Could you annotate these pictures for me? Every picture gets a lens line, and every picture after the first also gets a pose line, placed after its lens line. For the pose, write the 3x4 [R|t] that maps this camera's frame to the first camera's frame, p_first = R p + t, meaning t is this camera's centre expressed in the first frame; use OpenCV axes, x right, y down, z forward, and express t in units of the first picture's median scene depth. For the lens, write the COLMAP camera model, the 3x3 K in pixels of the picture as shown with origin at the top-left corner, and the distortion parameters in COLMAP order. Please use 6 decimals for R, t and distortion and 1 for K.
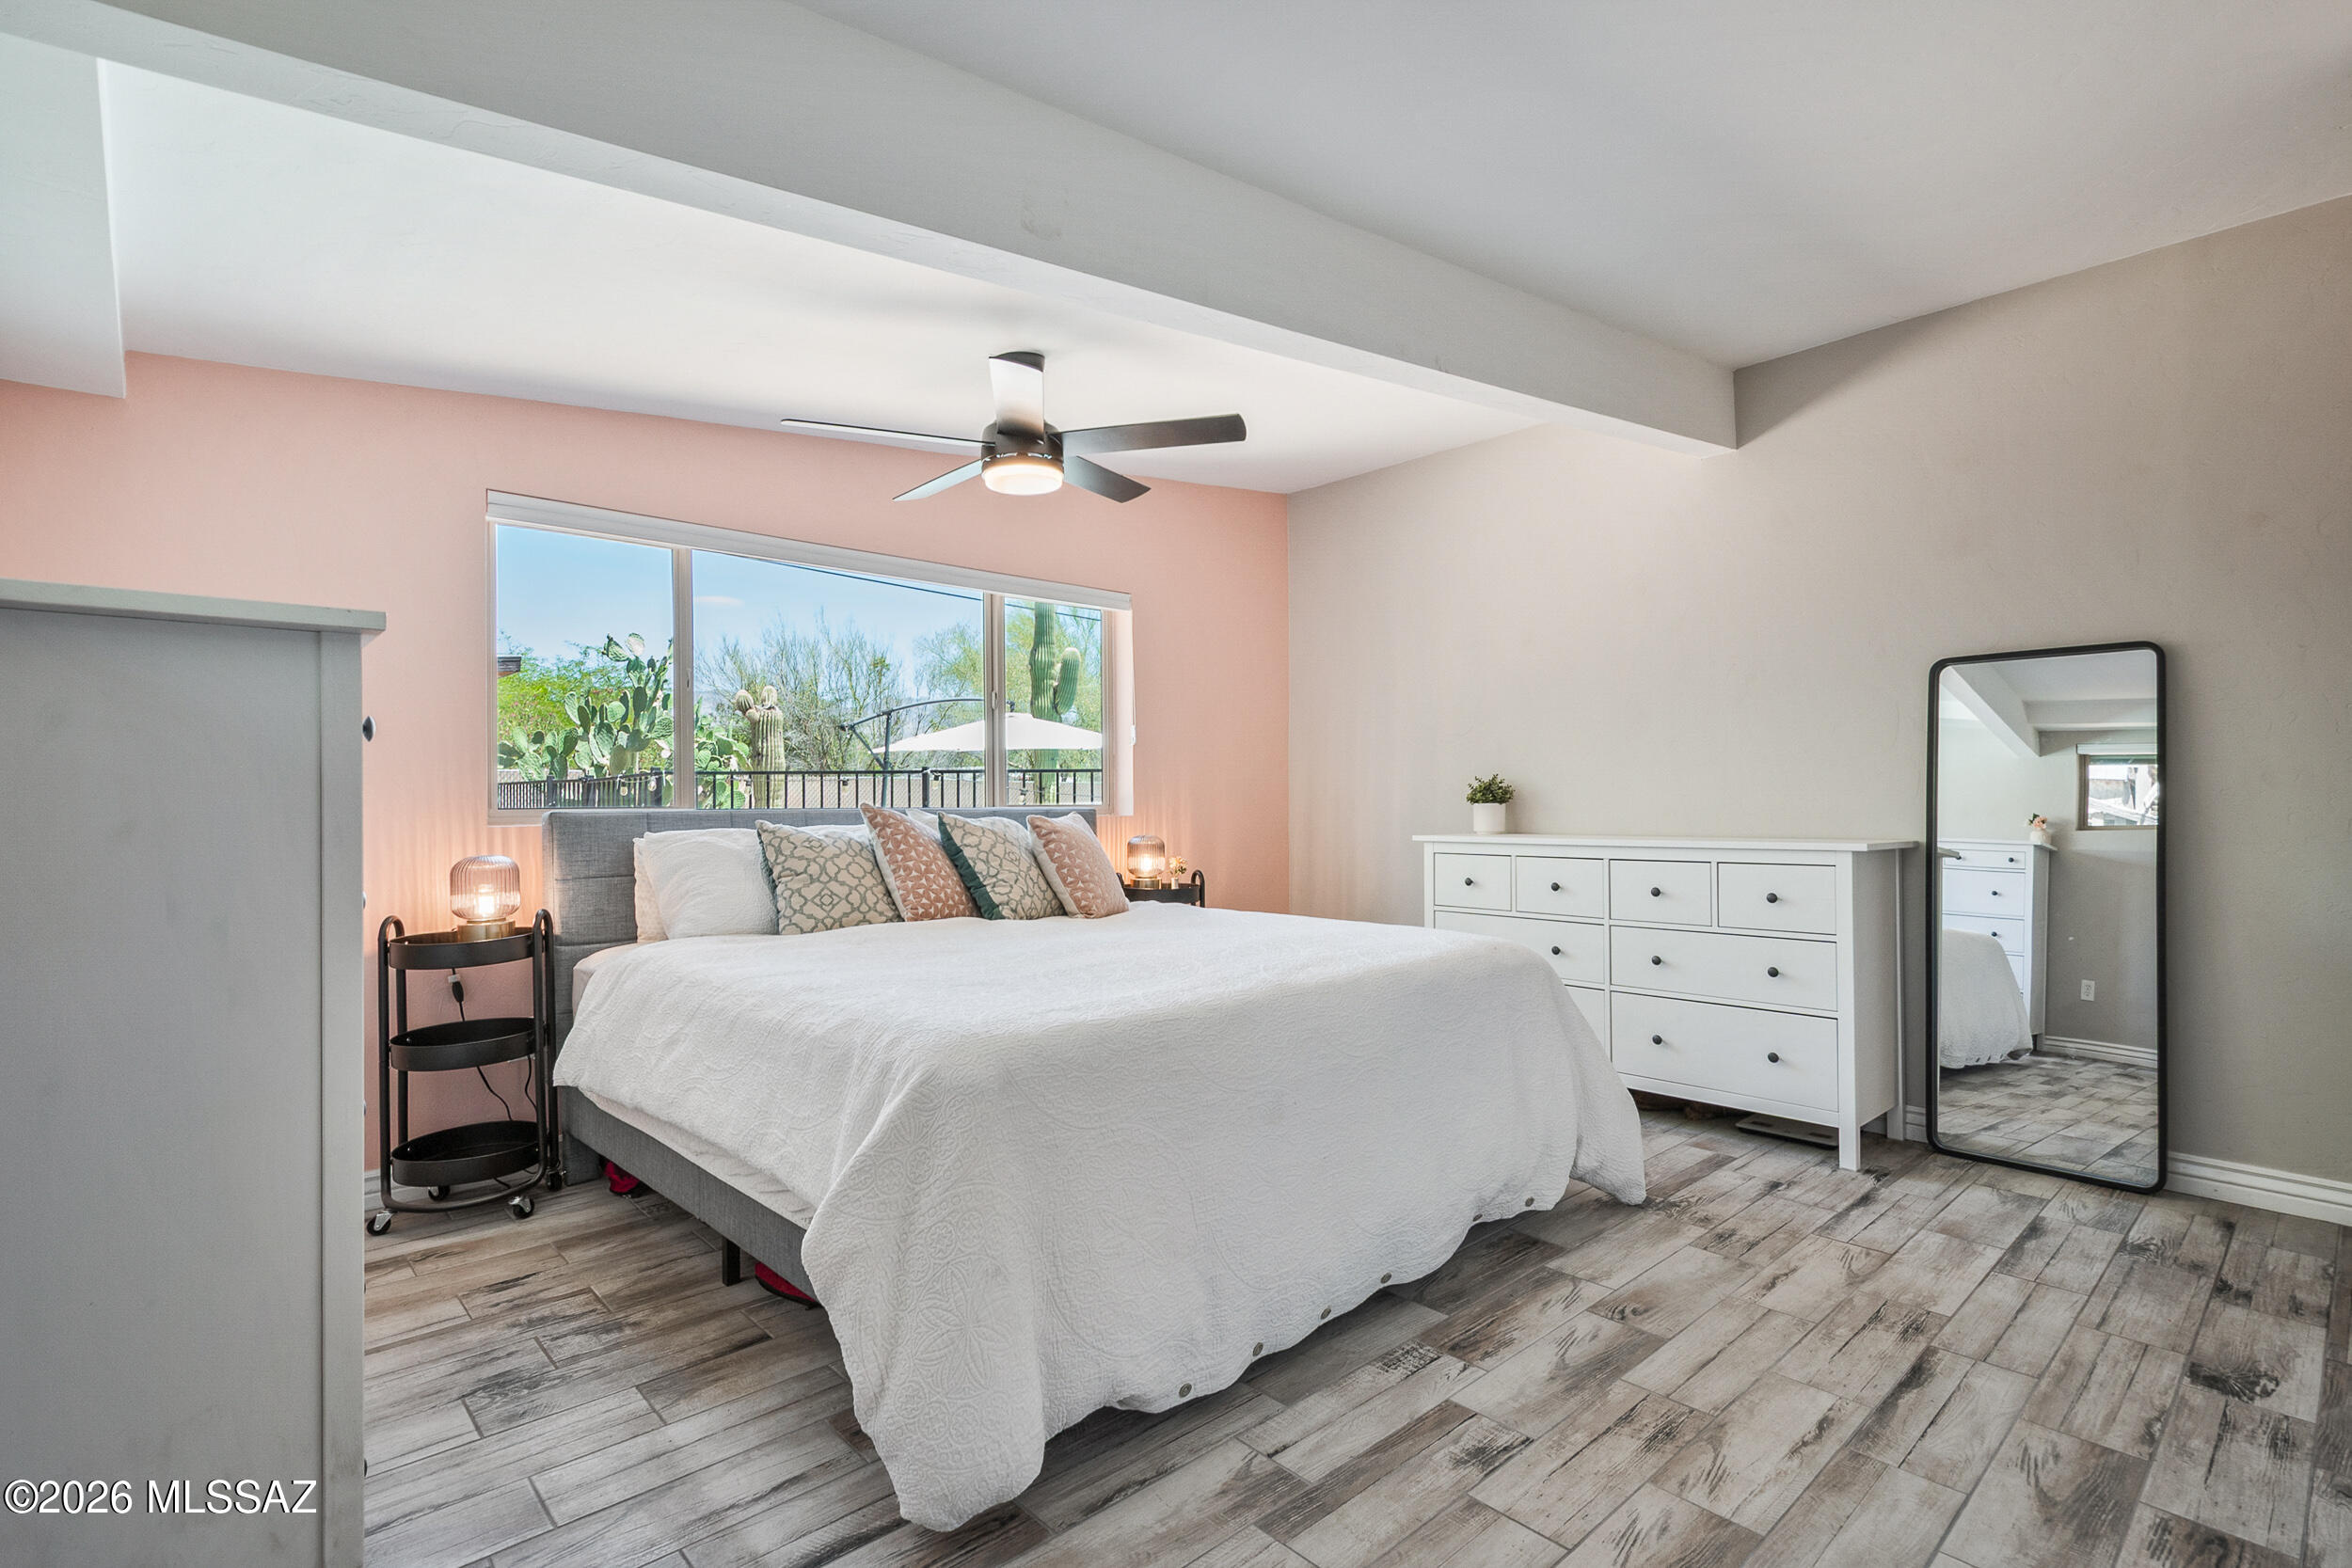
lens RADIAL K [[1106.4, 0, 1171.7], [0, 1106.4, 784.0], [0, 0, 1]] dist [0.000453, 0.000010]
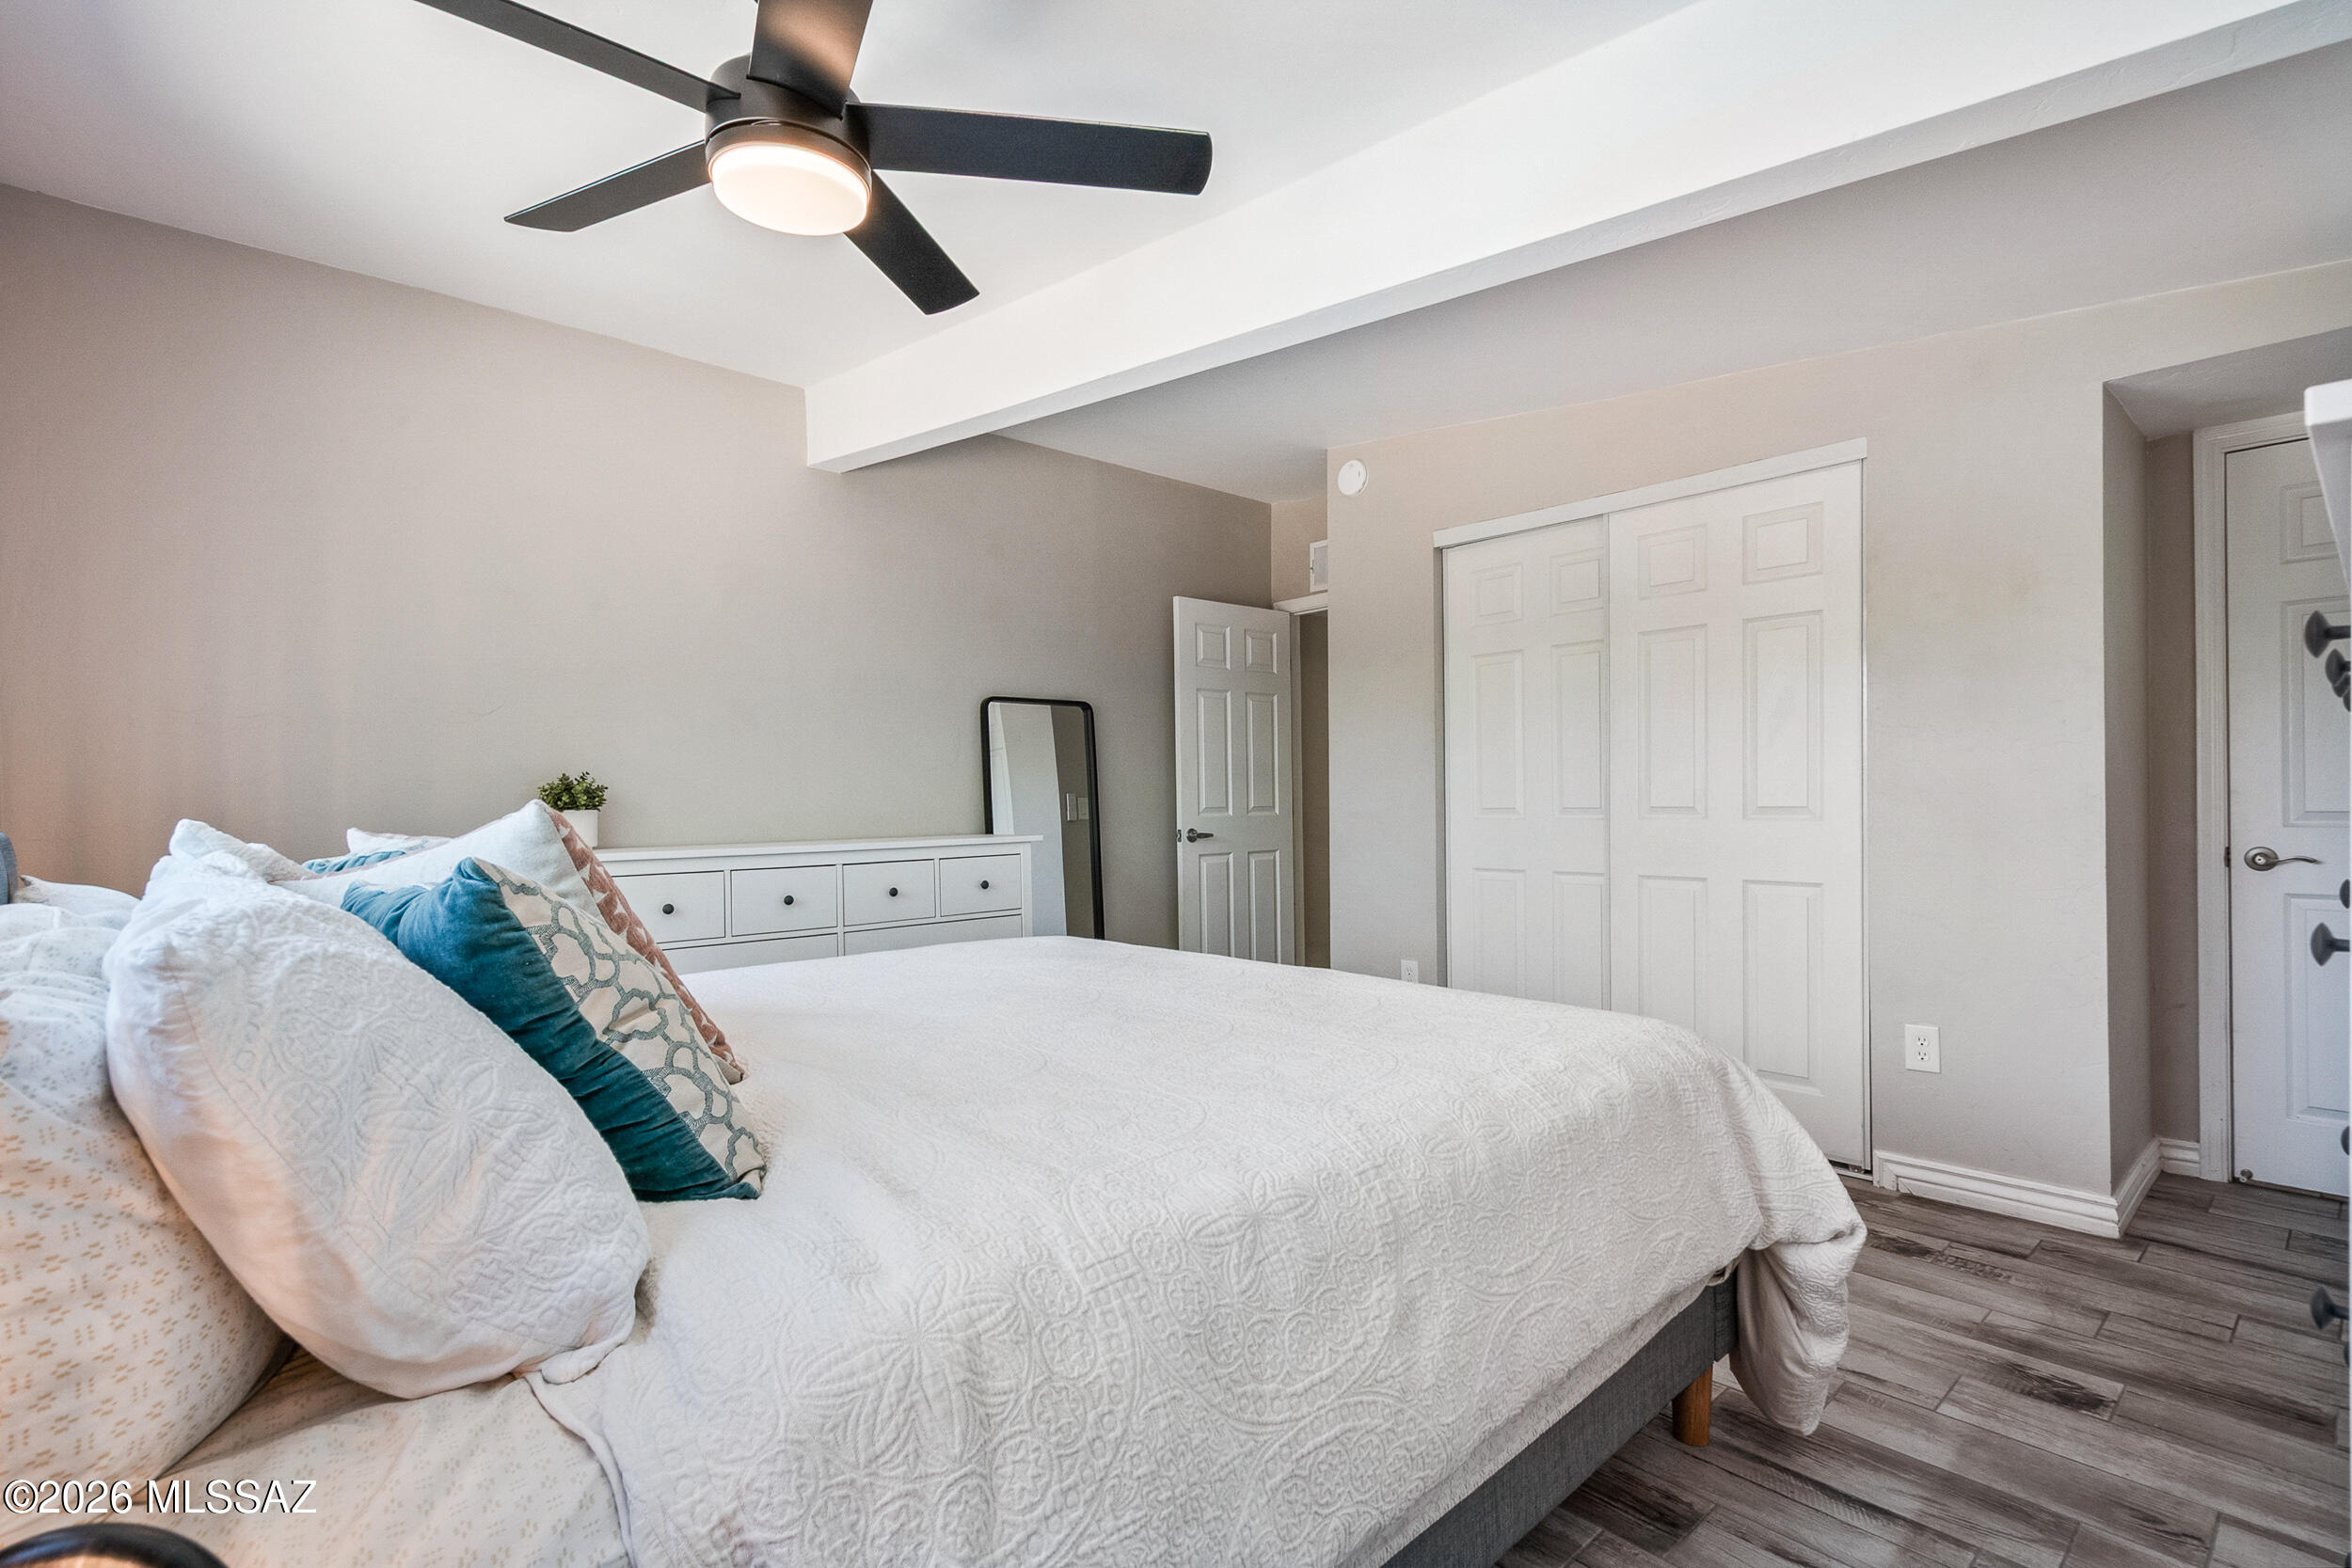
lens RADIAL K [[1106.4, 0, 1173.0], [0, 1106.4, 794.7], [0, 0, 1]] dist [0.000453, 0.000010]
pose [[0.002180, 0.017516, 0.999844, -0.609330], [0.003481, 0.999840, -0.017523, 0.026927], [-0.999992, 0.003518, 0.002119, 0.753377]]
